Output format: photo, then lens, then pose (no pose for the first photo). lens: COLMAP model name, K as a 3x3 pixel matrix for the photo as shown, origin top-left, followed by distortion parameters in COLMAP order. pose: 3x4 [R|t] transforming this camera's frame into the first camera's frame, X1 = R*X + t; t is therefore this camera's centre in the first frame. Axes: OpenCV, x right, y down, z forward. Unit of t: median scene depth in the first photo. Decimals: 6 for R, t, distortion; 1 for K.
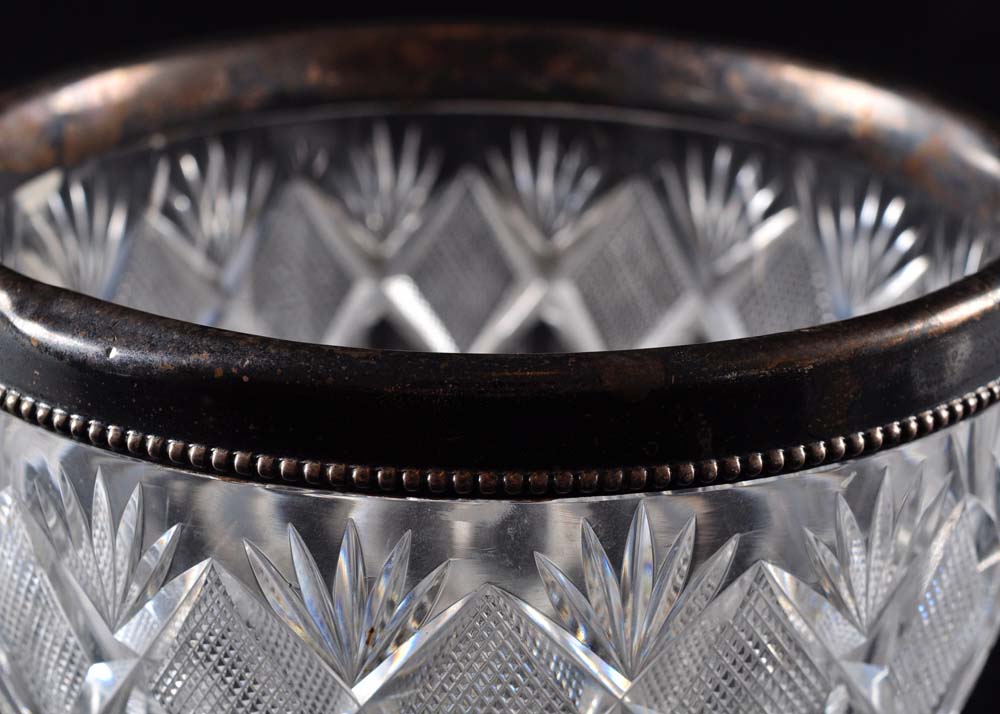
lens RADIAL K [[2455.9, 0, 500.0], [0, 2455.9, 357.0], [0, 0, 1]] dist [0.020190, 0.041583]
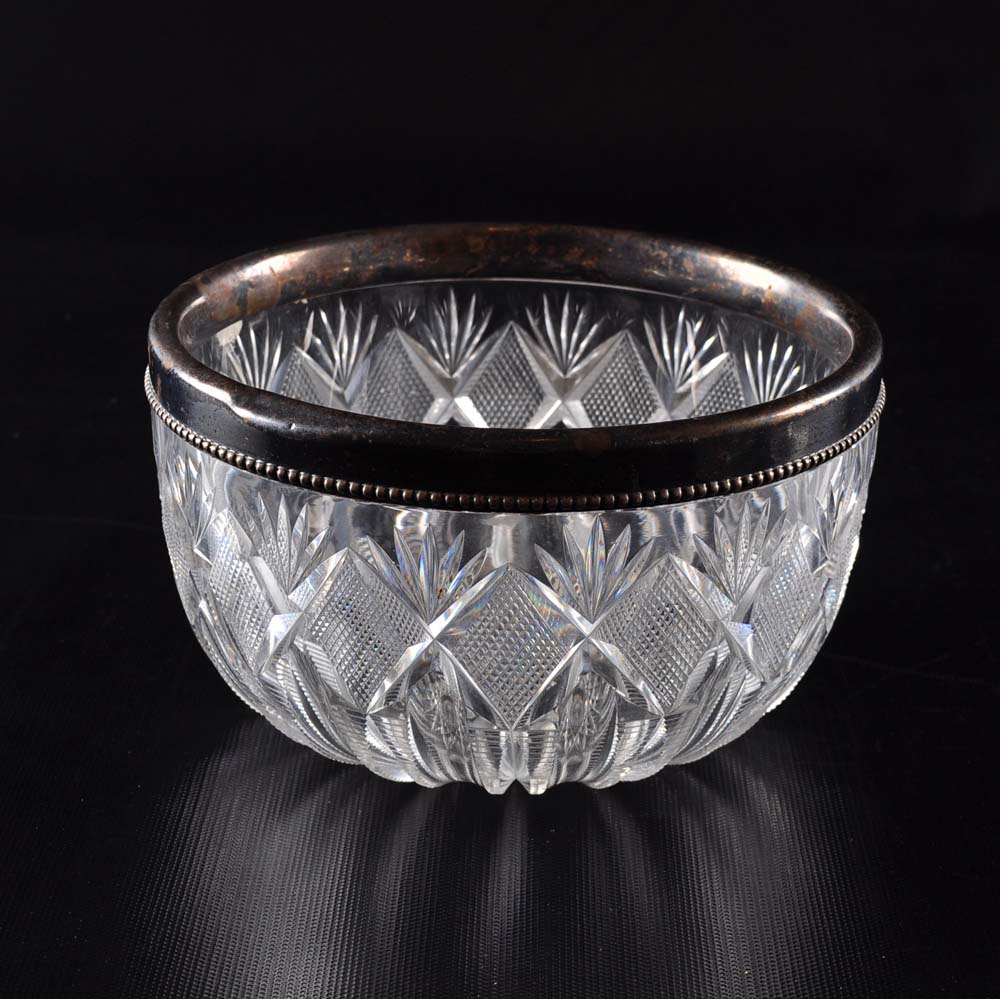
lens RADIAL K [[2202.7, 0, 500.0], [0, 2202.7, 499.5], [0, 0, 1]] dist [0.057049, 0.070045]
pose [[0.999484, 0.013825, -0.028986, 0.031828], [-0.013677, 0.999893, 0.005282, 0.037774], [0.029056, -0.004883, 0.999566, -0.518739]]
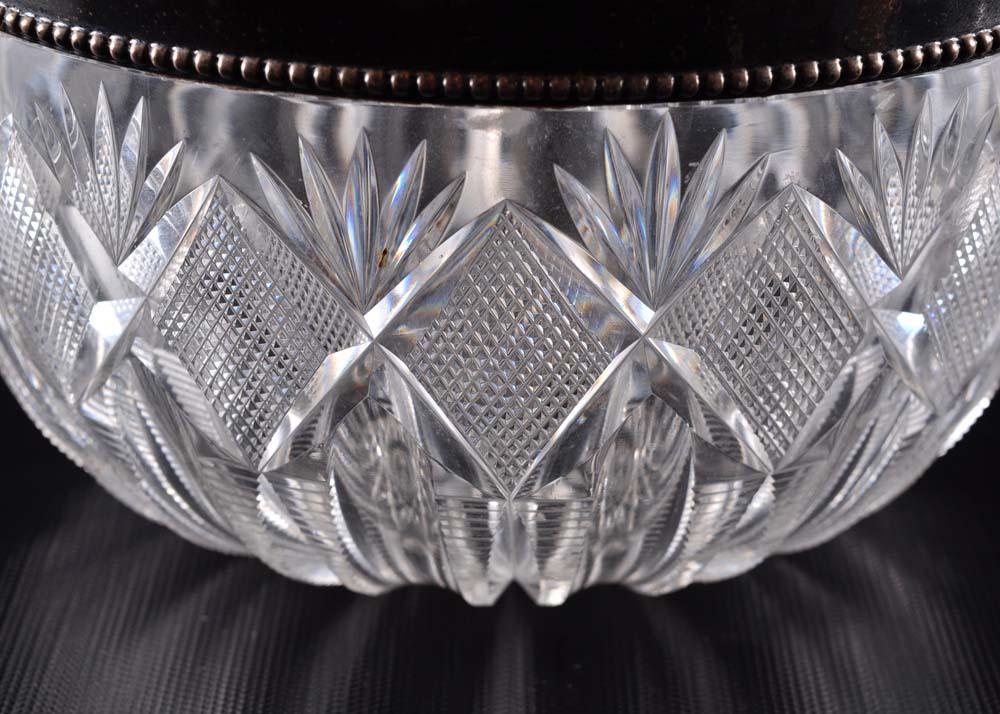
lens RADIAL K [[2455.9, 0, 500.0], [0, 2455.9, 357.0], [0, 0, 1]] dist [0.020190, 0.041583]
pose [[0.999857, 0.010343, -0.013371, 0.005894], [-0.009612, 0.998519, 0.053557, 0.097390], [0.013905, -0.053420, 0.998475, 0.040677]]
